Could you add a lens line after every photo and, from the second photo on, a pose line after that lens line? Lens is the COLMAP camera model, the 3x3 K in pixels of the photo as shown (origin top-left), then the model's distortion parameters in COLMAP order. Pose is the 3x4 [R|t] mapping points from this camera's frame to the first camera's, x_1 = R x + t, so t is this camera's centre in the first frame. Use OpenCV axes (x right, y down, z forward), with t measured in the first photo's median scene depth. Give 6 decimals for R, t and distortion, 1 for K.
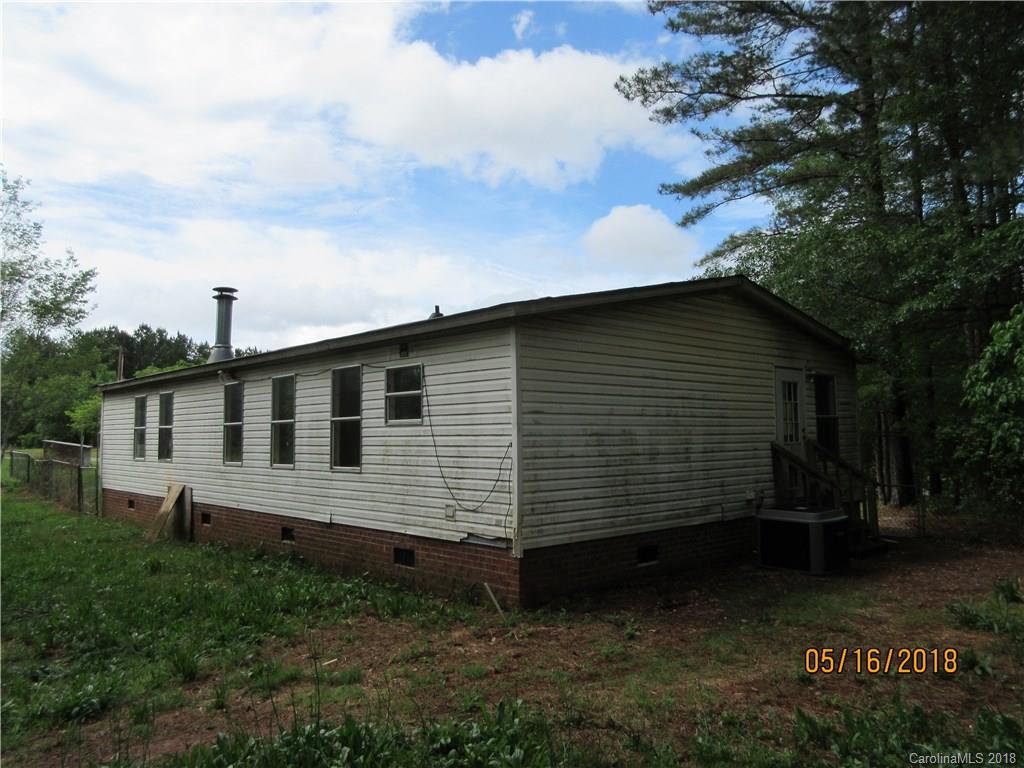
lens RADIAL K [[772.3, 0, 512.2], [0, 772.3, 384.1], [0, 0, 1]] dist [-0.006803, 0.019040]
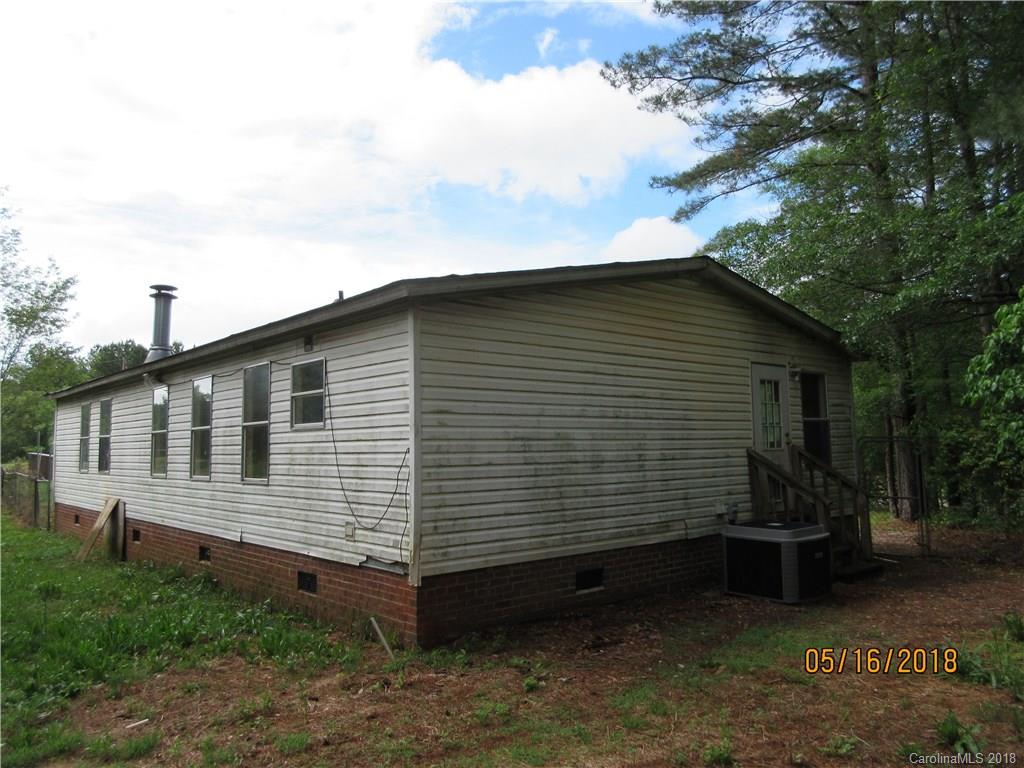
lens RADIAL K [[772.3, 0, 510.7], [0, 772.3, 384.0], [0, 0, 1]] dist [-0.006803, 0.019040]
pose [[0.999532, -0.007368, -0.029687, 0.100203], [0.006919, 0.999861, -0.015201, 0.014656], [0.029795, 0.014989, 0.999444, 0.122108]]
